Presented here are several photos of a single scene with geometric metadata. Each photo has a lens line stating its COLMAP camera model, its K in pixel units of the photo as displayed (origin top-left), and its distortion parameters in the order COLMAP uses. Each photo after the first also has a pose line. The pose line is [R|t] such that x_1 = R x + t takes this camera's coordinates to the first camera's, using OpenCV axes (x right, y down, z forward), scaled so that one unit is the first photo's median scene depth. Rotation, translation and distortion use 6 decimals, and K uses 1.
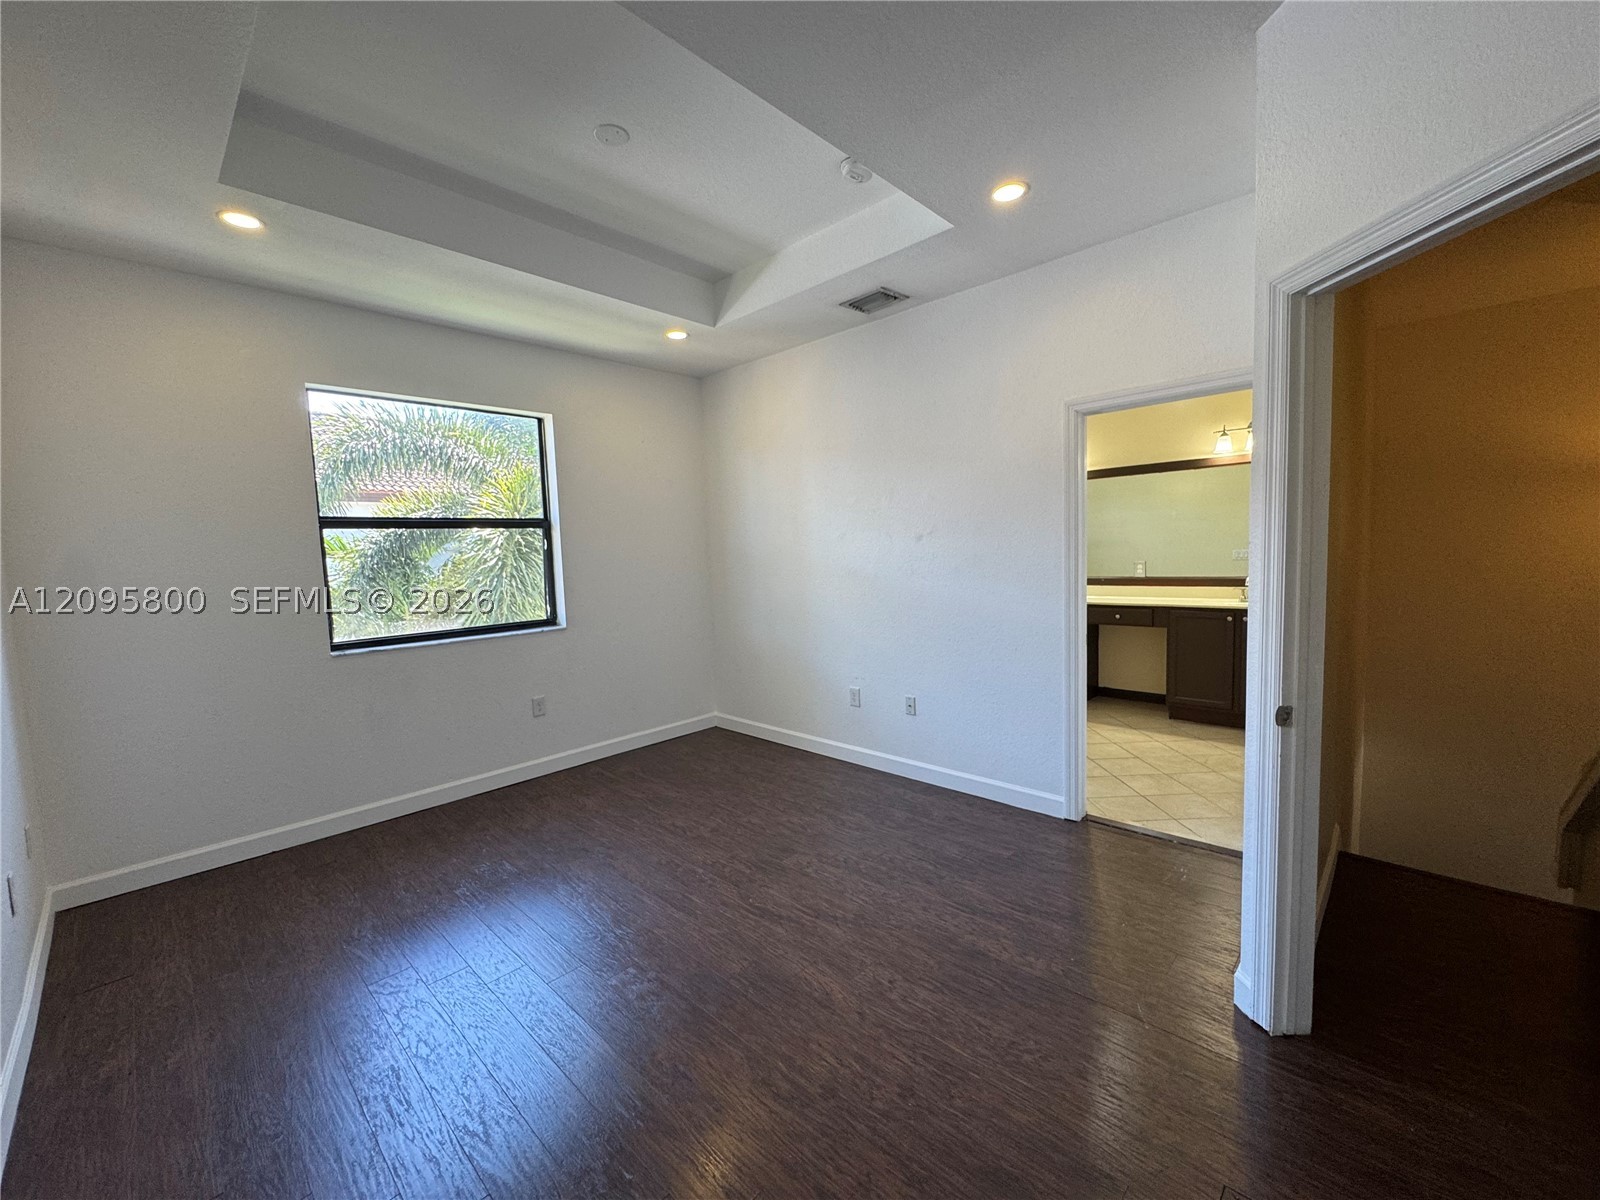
lens RADIAL K [[638.5, 0, 794.9], [0, 638.5, 597.8], [0, 0, 1]] dist [-0.012047, 0.001863]
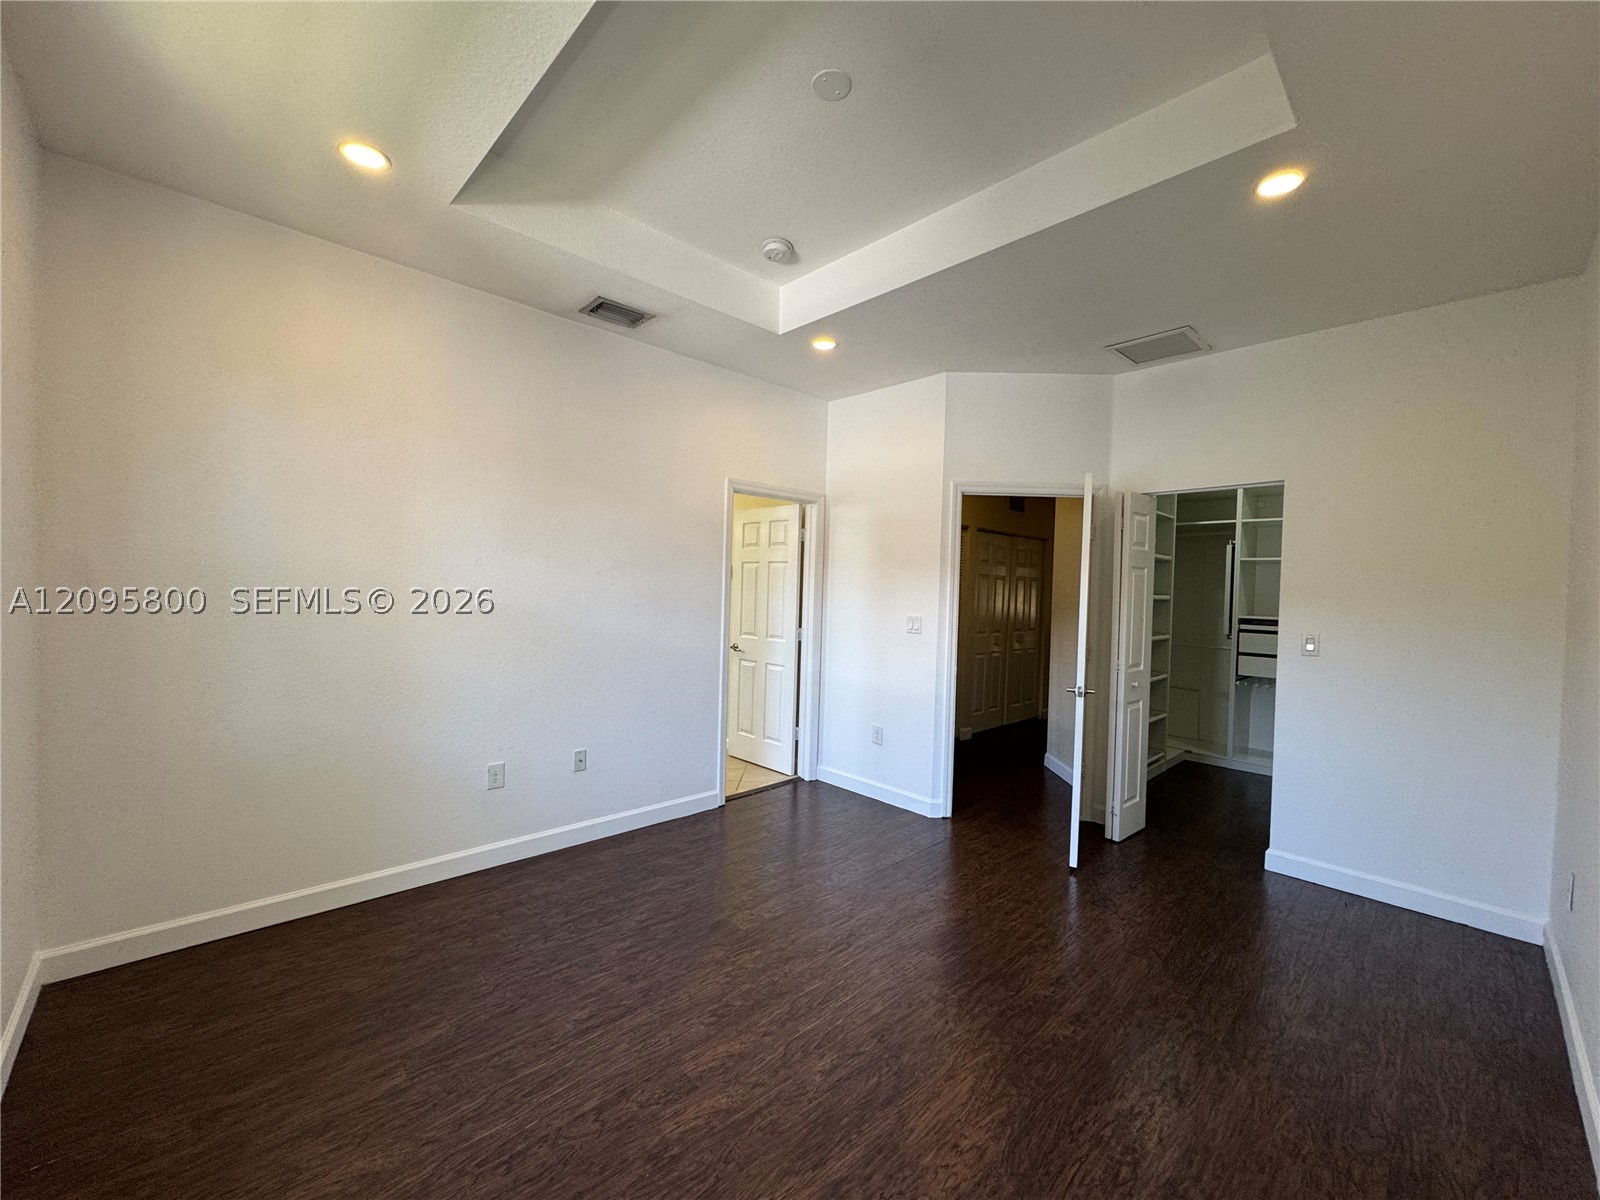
lens RADIAL K [[638.5, 0, 798.2], [0, 638.5, 600.2], [0, 0, 1]] dist [-0.012047, 0.001863]
pose [[0.042764, 0.013736, 0.998991, -0.789531], [0.048361, 0.998705, -0.015803, -0.028271], [-0.997914, 0.048988, 0.042044, 0.739424]]
